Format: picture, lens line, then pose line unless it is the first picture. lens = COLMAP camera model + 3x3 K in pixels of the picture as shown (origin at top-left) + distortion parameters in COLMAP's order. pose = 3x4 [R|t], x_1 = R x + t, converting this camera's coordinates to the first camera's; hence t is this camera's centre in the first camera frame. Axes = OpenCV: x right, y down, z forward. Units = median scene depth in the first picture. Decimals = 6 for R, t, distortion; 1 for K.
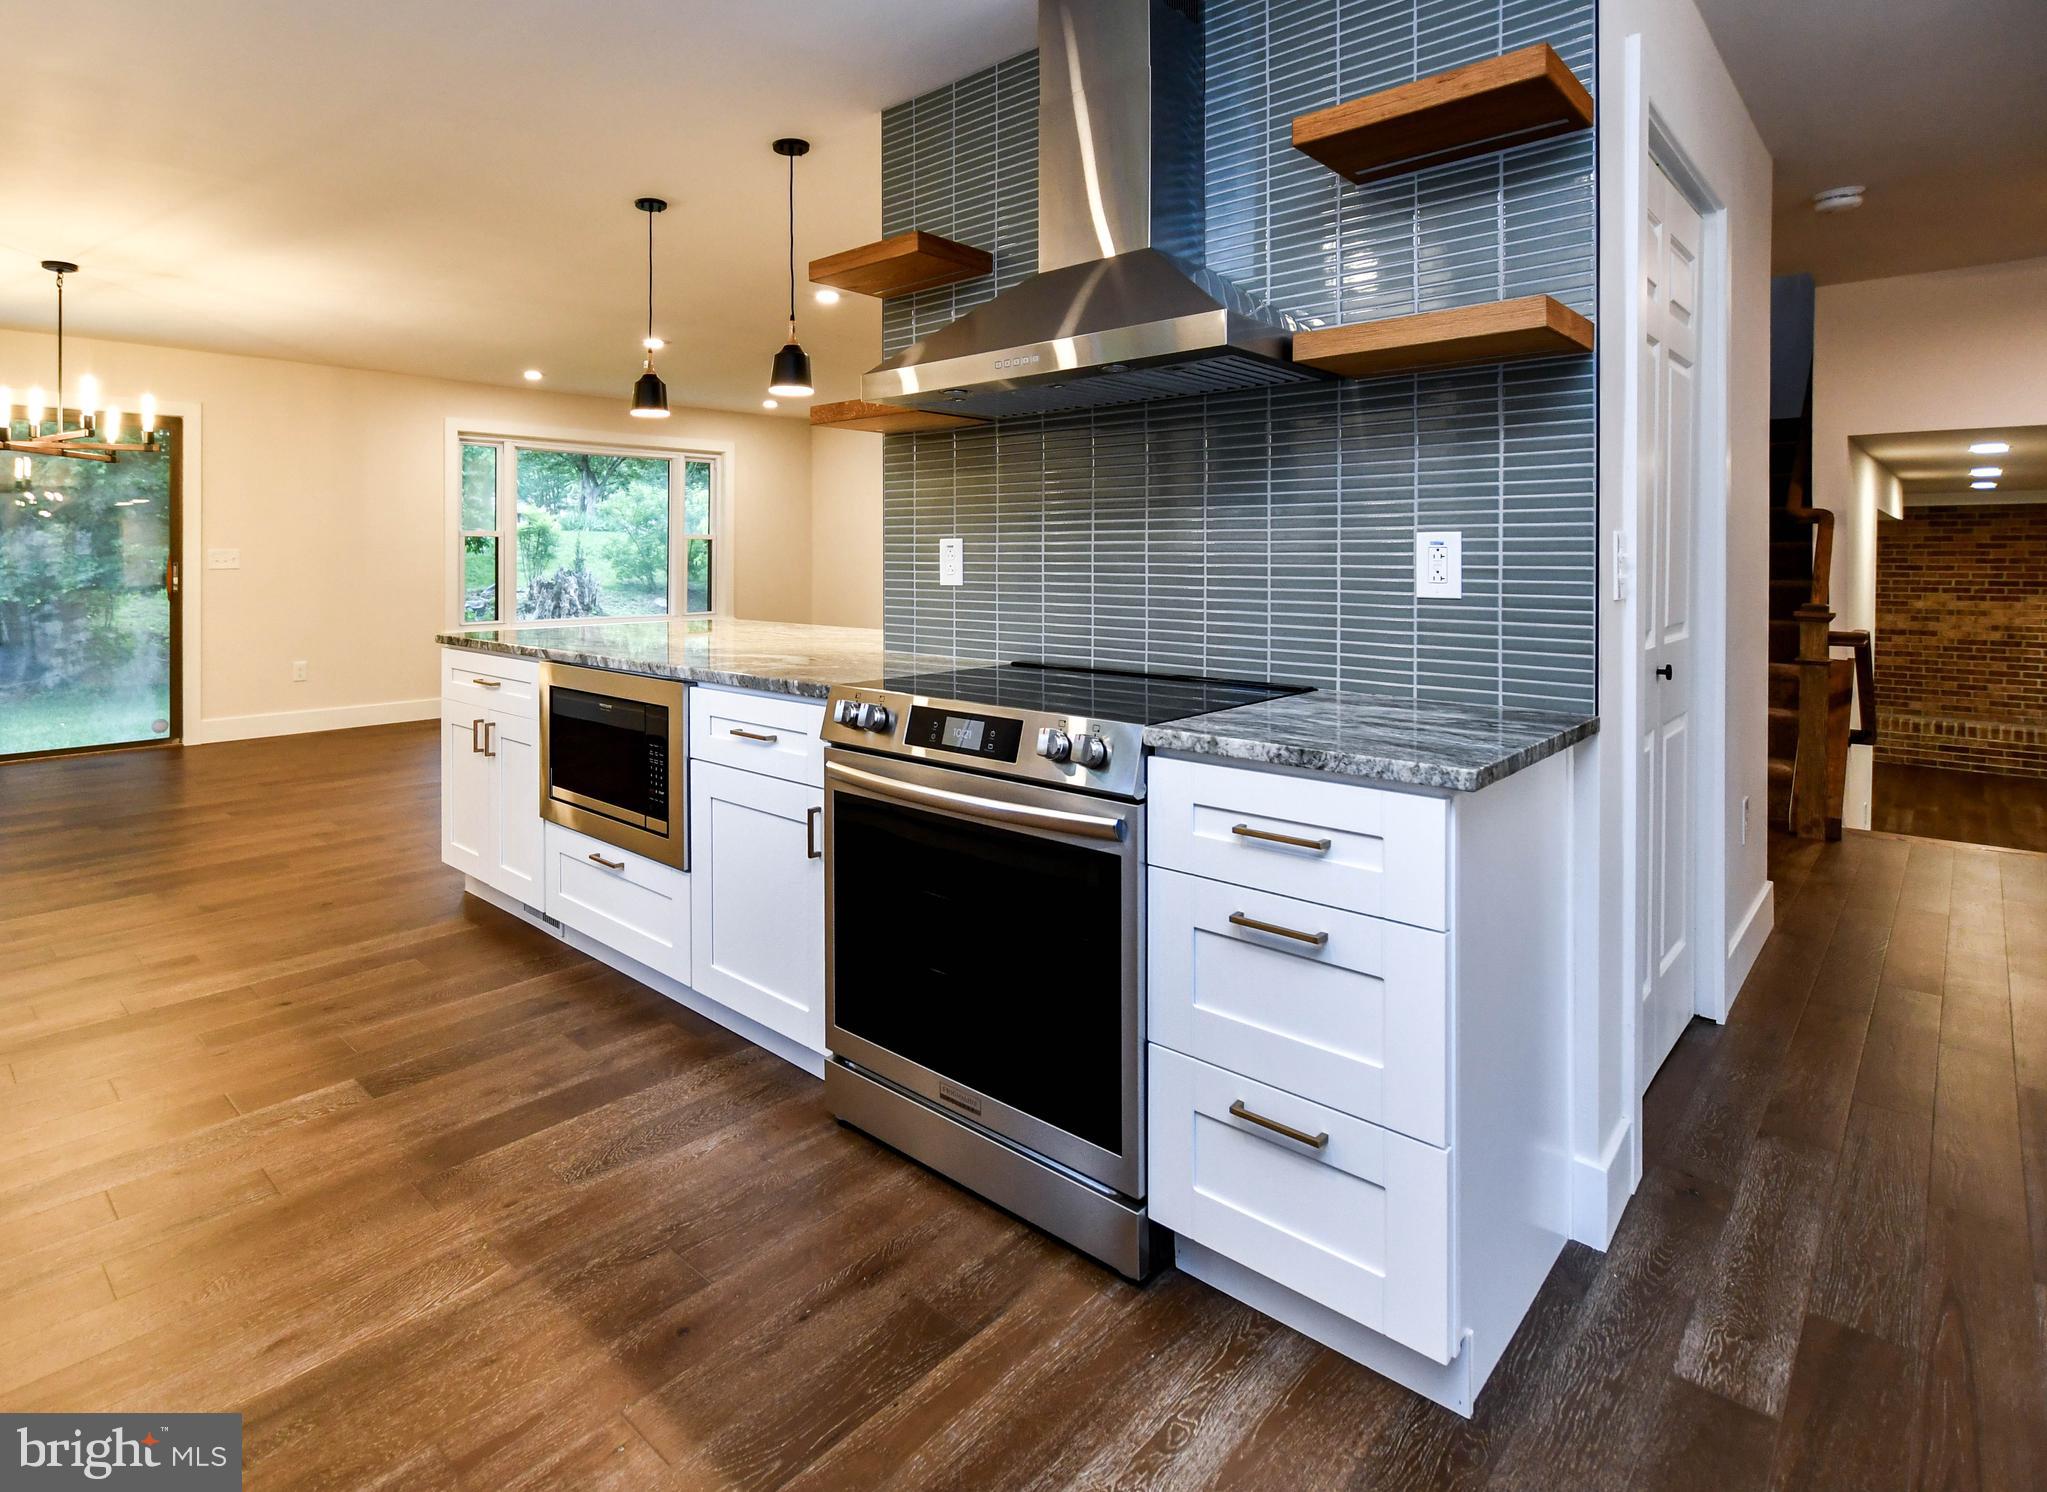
lens RADIAL K [[1080.8, 0, 918.4], [0, 1080.8, 552.5], [0, 0, 1]] dist [-0.001857, 0.001131]
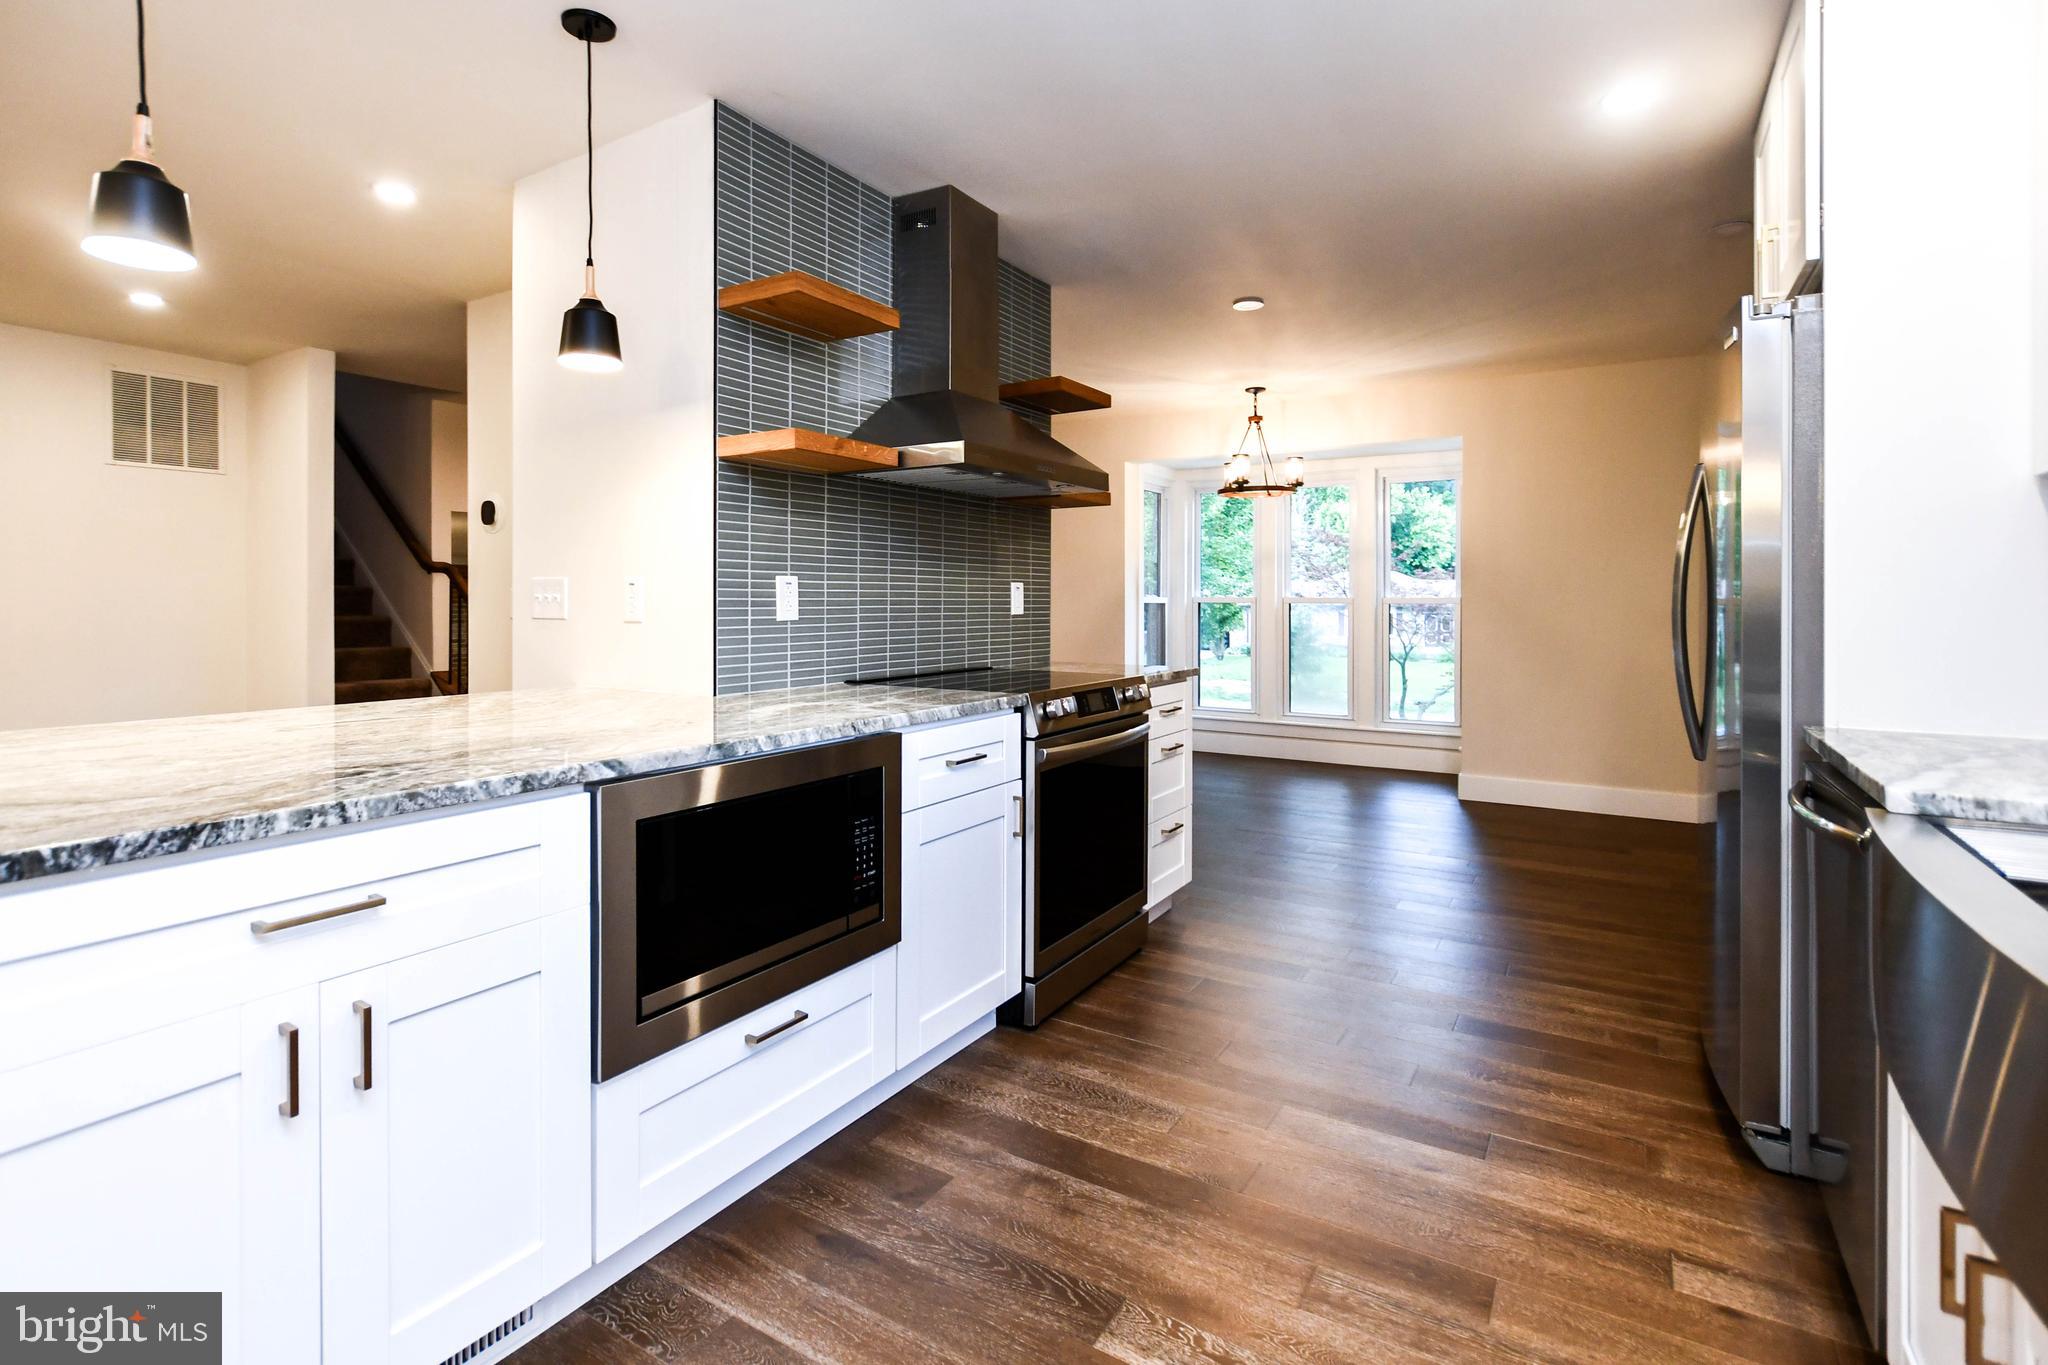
lens RADIAL K [[979.9, 0, 1001.6], [0, 979.9, 607.2], [0, 0, 1]] dist [-0.000216, 0.000481]
pose [[-0.213563, -0.006030, 0.976911, -0.948793], [-0.001657, 0.999982, 0.005810, 0.011859], [-0.976928, -0.000378, -0.213569, 1.011440]]
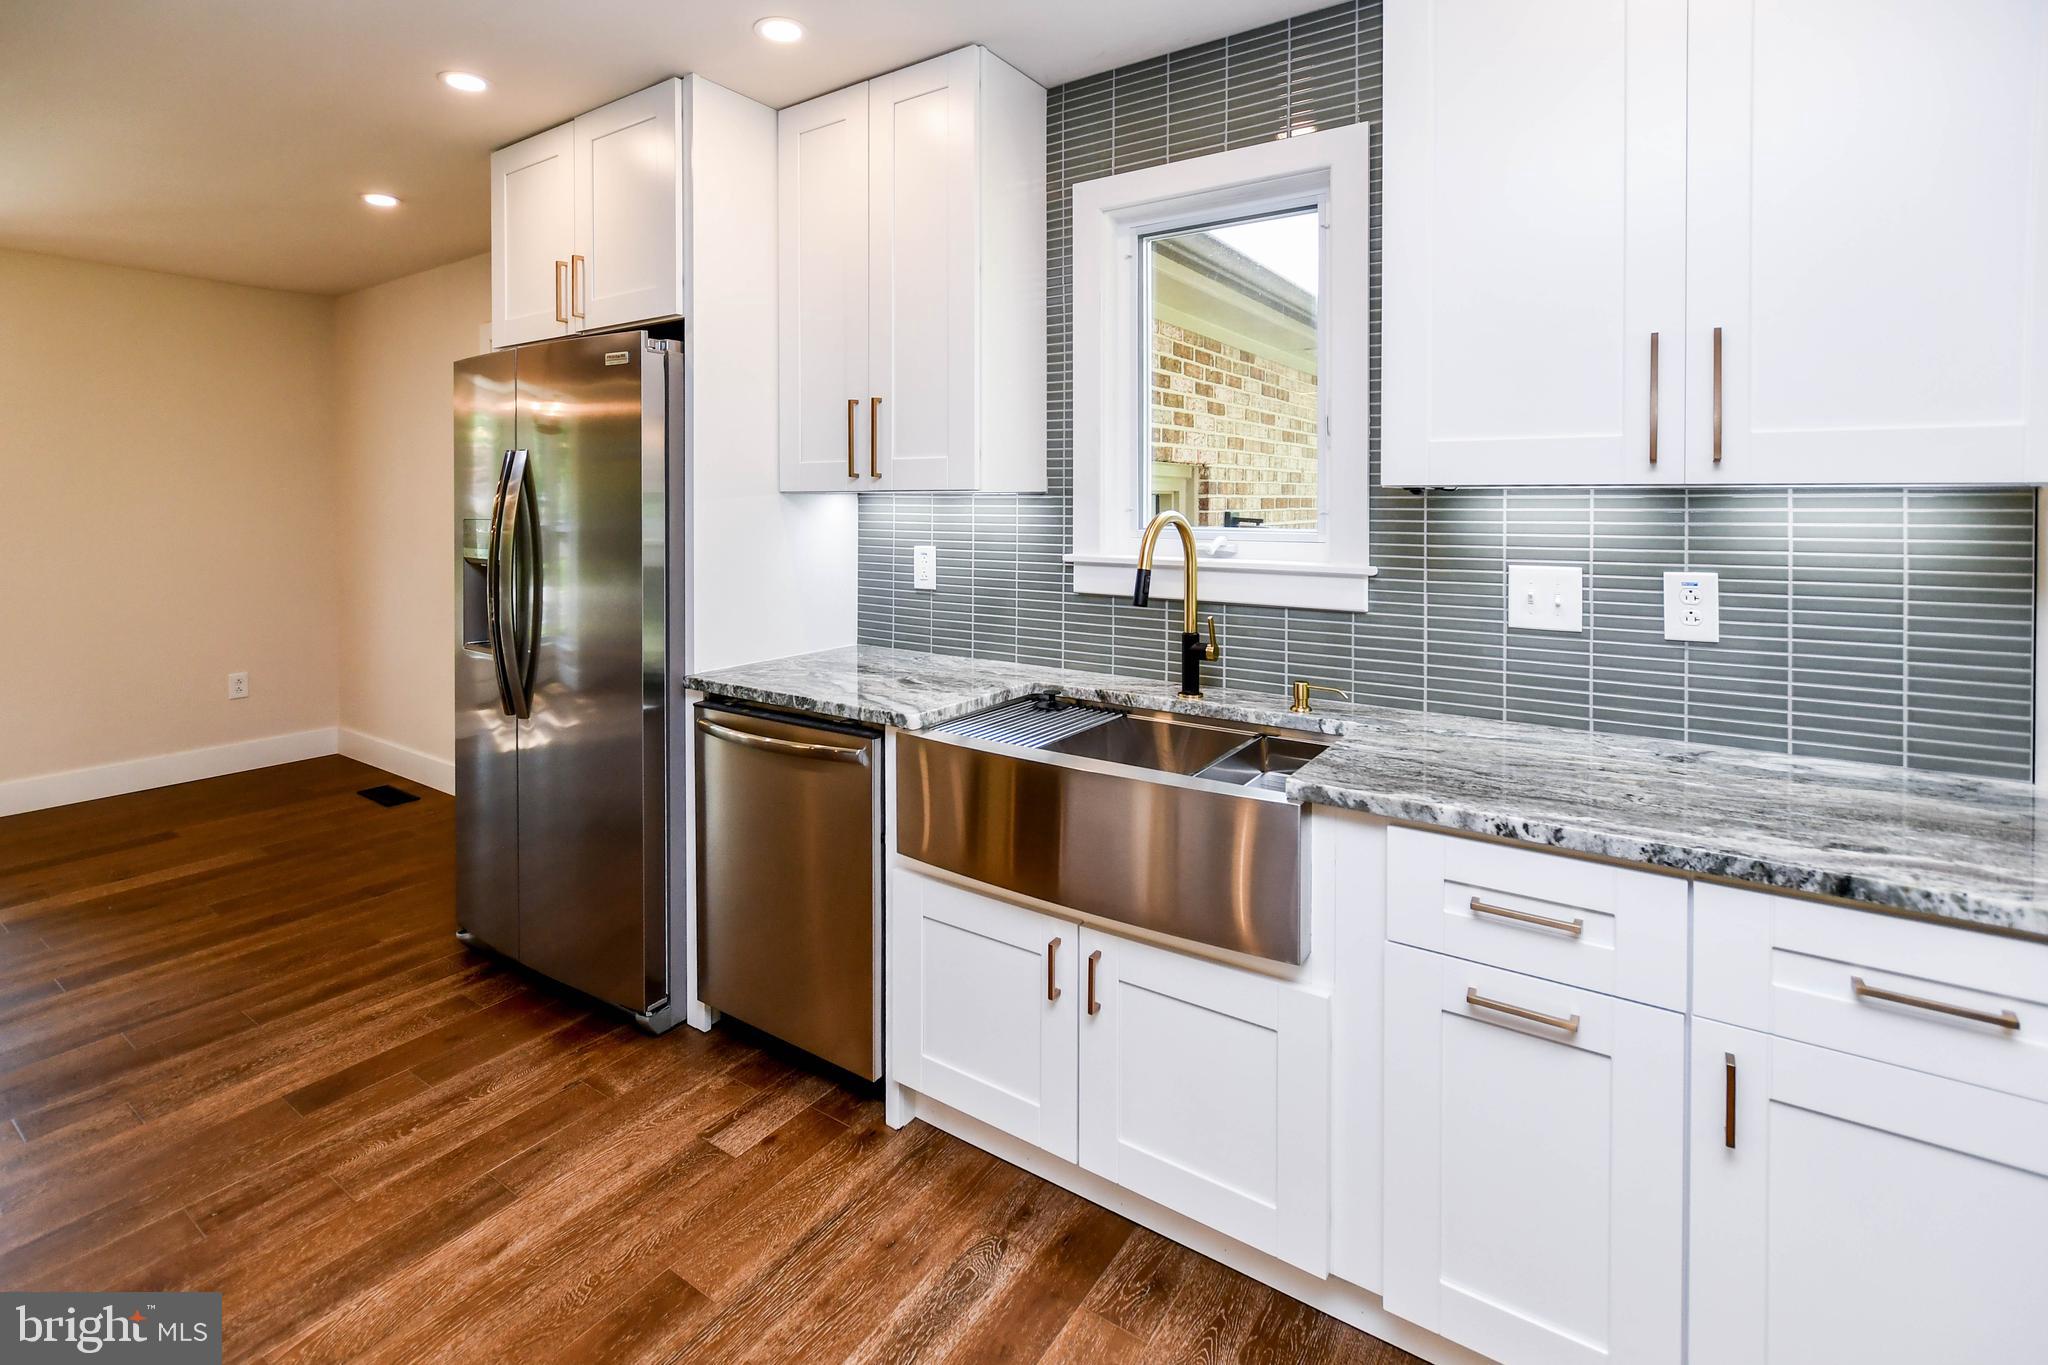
lens RADIAL K [[950.2, 0, 994.5], [0, 950.2, 504.1], [0, 0, 1]] dist [-0.003629, -0.000538]
pose [[-0.986097, 0.004050, -0.166123, -0.546898], [0.003656, 0.999990, 0.002677, -0.056958], [0.166132, 0.002033, -0.986101, 1.206097]]
